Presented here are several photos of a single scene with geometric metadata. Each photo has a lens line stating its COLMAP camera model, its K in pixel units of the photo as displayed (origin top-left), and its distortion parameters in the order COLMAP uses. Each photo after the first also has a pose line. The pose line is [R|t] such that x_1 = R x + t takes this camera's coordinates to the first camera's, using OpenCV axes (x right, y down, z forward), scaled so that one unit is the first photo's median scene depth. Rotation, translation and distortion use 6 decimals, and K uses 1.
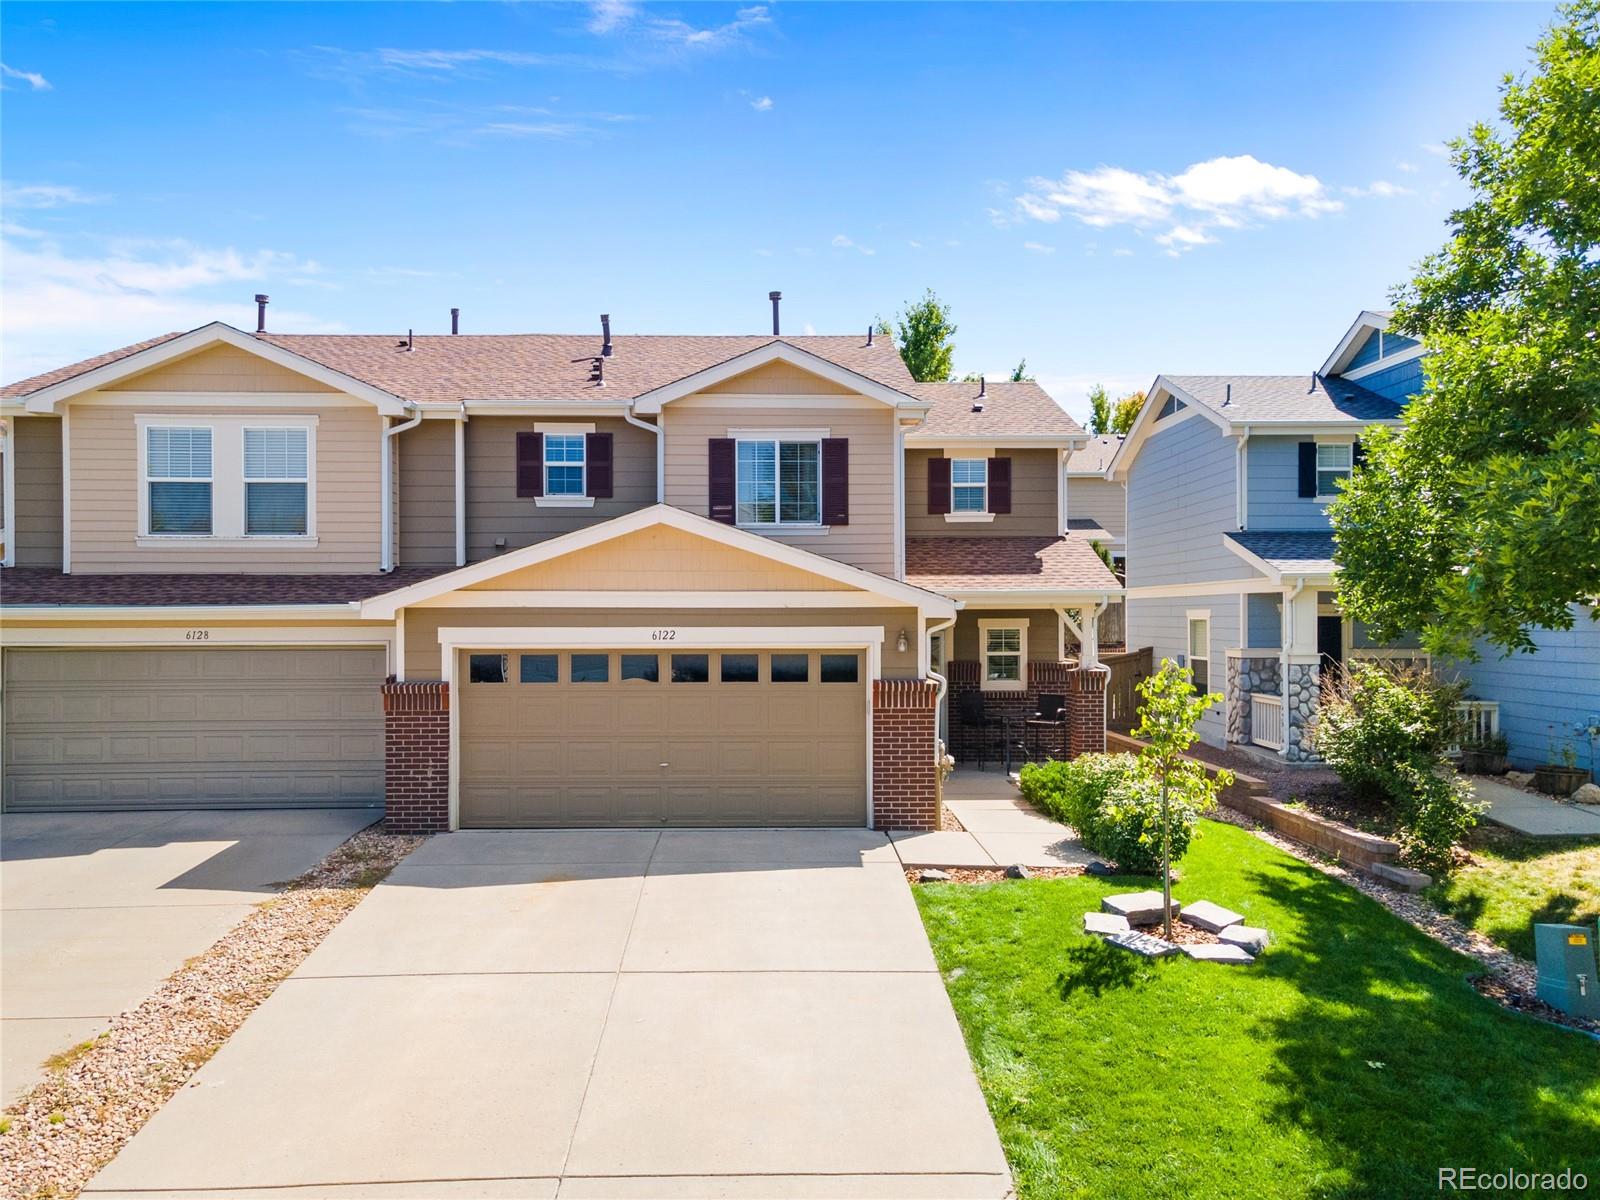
lens RADIAL K [[1216.8, 0, 800.0], [0, 1216.8, 600.0], [0, 0, 1]] dist [0.010170, 0.056126]
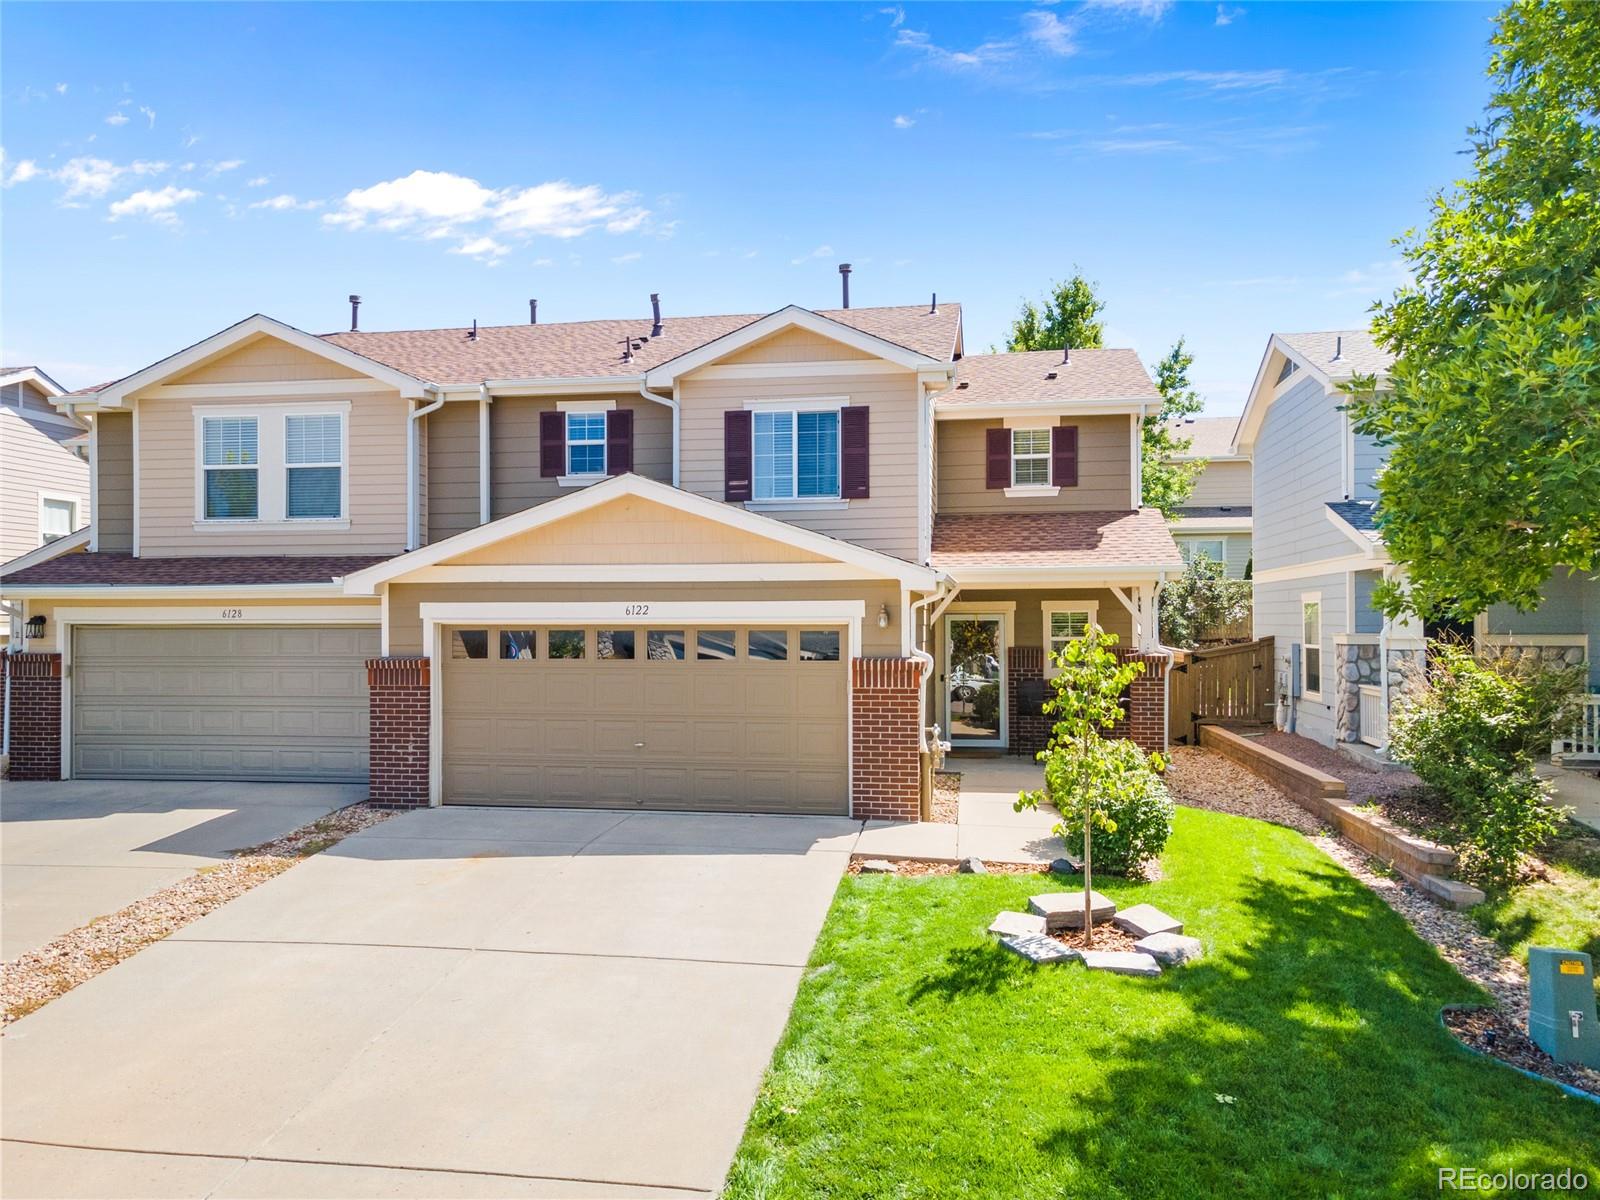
lens RADIAL K [[1216.8, 0, 800.0], [0, 1216.8, 600.0], [0, 0, 1]] dist [0.010170, 0.056126]
pose [[0.981188, -0.004054, -0.193010, 0.198894], [0.003051, 0.999980, -0.005489, 0.026316], [0.193028, 0.004797, 0.981181, 0.077303]]
